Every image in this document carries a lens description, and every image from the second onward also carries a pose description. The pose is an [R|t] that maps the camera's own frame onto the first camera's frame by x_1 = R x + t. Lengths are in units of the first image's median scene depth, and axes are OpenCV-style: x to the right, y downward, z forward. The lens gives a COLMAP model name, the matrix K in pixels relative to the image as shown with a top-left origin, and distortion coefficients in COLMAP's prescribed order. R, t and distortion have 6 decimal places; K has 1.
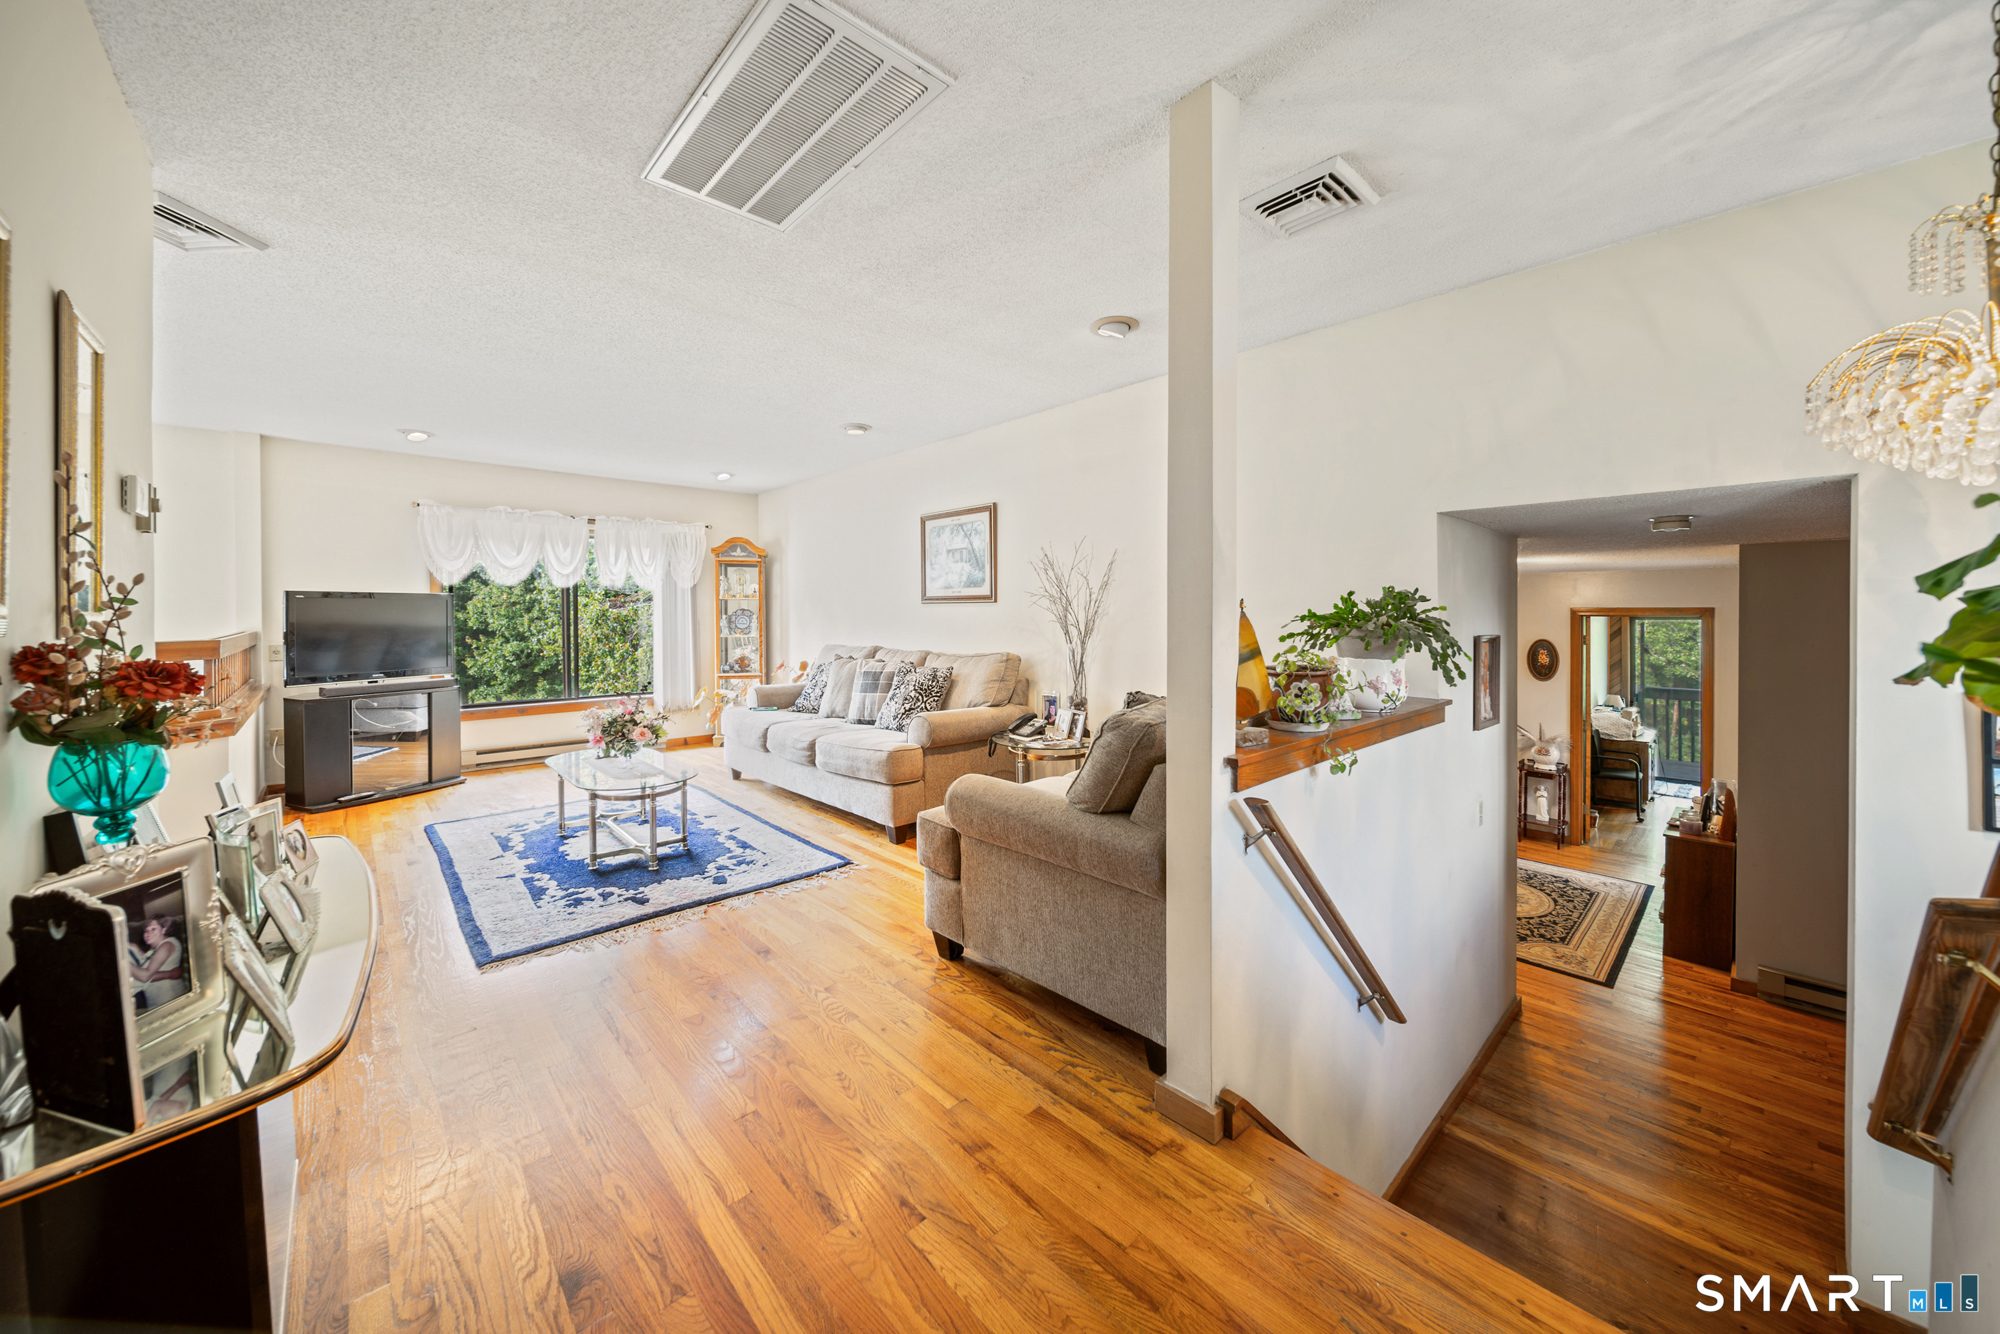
lens RADIAL K [[704.0, 0, 982.5], [0, 704.0, 616.2], [0, 0, 1]] dist [-0.002186, -0.000516]
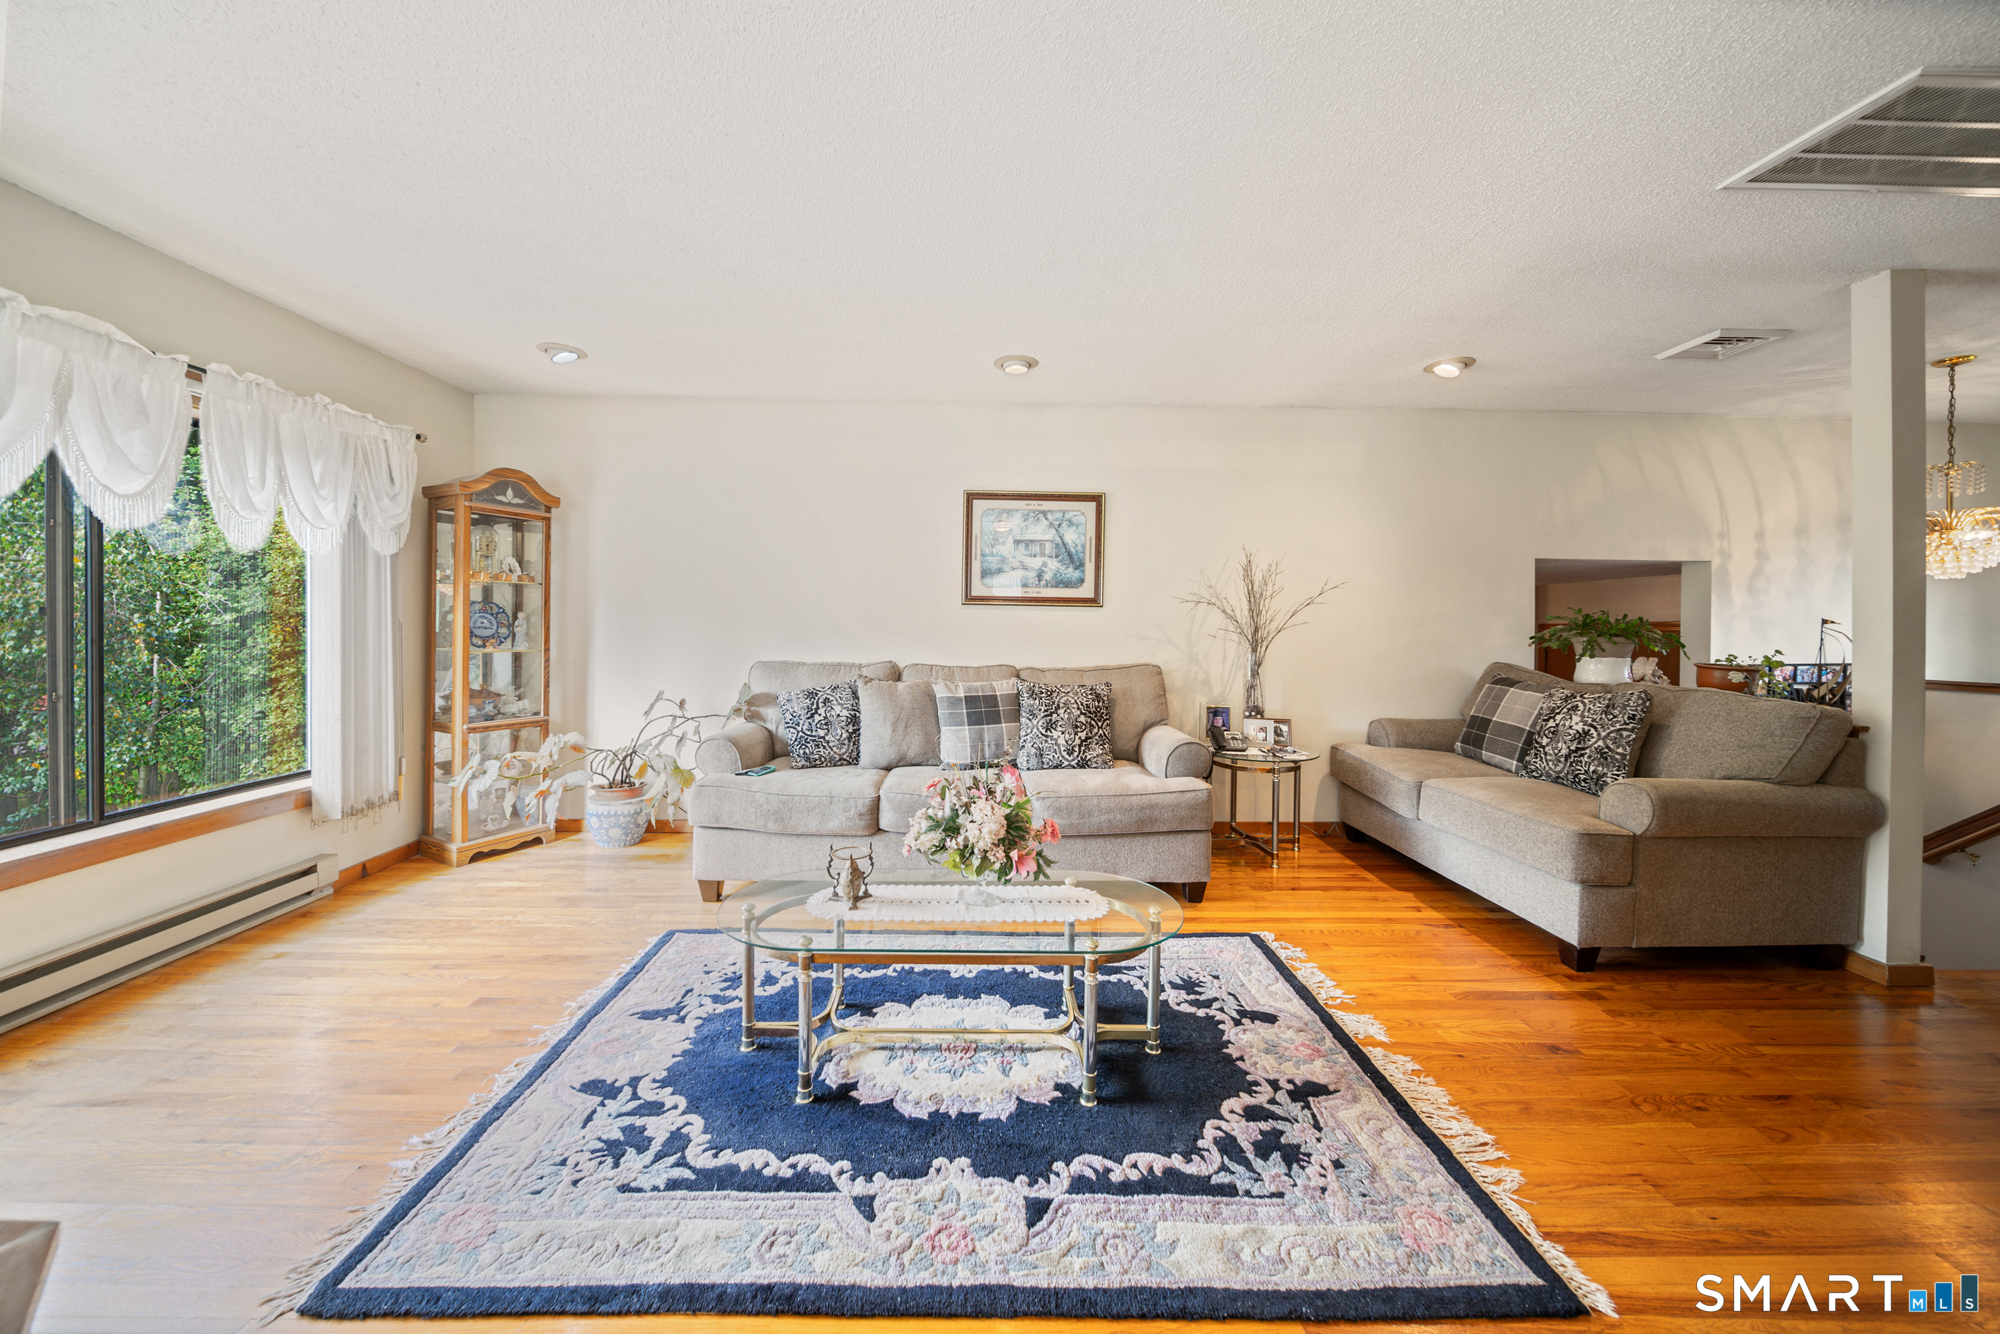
lens RADIAL K [[704.0, 0, 977.3], [0, 704.0, 624.9], [0, 0, 1]] dist [-0.002186, -0.000516]
pose [[0.665884, 0.006375, 0.746028, -0.793253], [-0.012781, 0.999914, 0.002864, 0.002584], [-0.745946, -0.011443, 0.665909, 0.568969]]
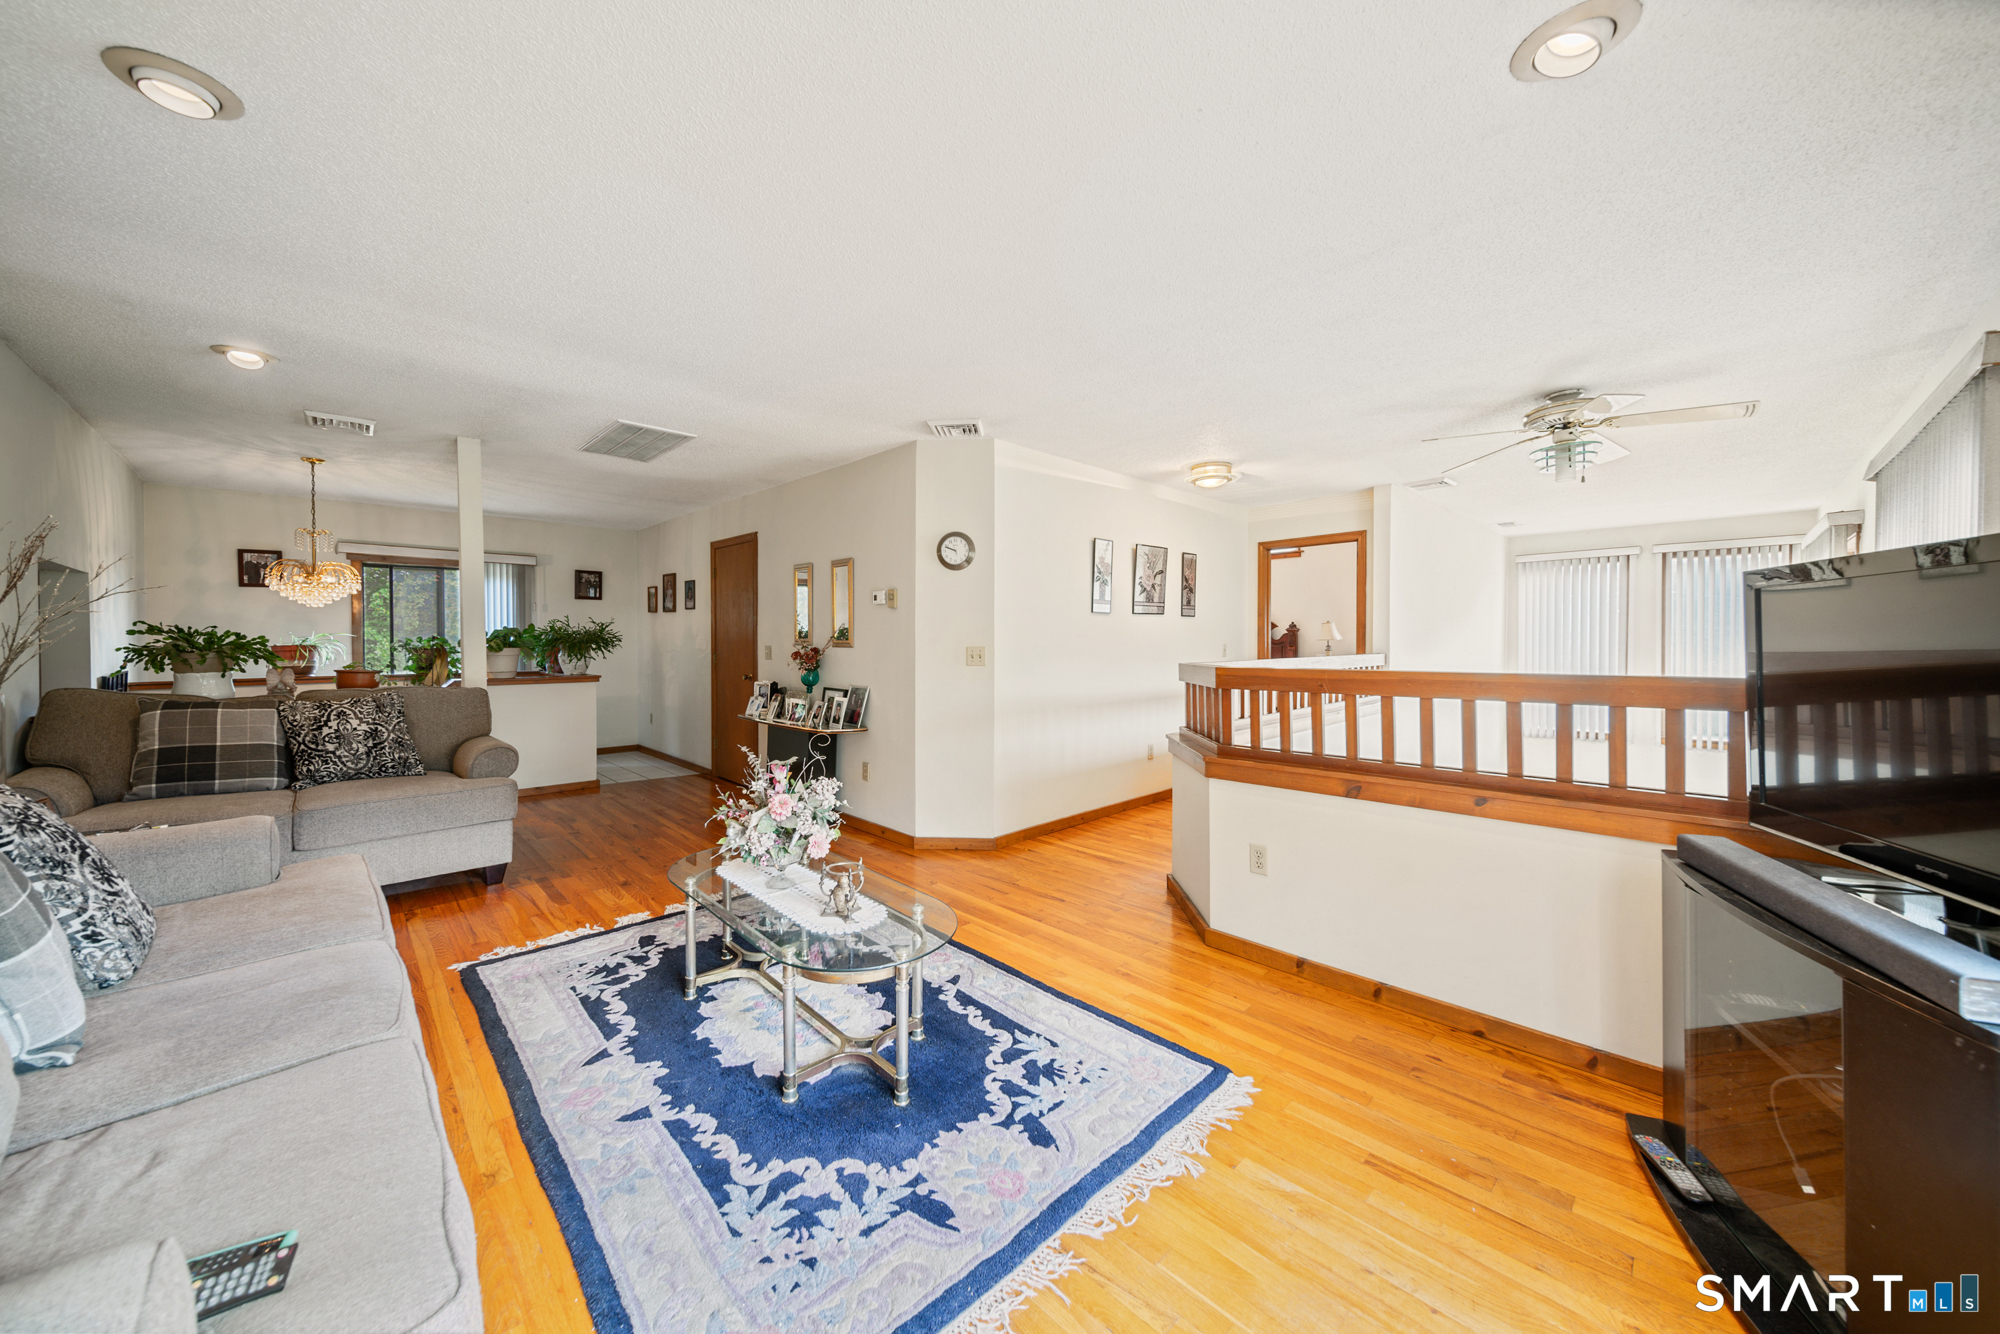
lens RADIAL K [[704.0, 0, 1001.1], [0, 704.0, 650.0], [0, 0, 1]] dist [-0.002186, -0.000516]
pose [[-0.999144, 0.002249, -0.041308, -0.588971], [0.001772, 0.999932, 0.011566, -0.000653], [0.041331, 0.011483, -0.999080, 1.428126]]
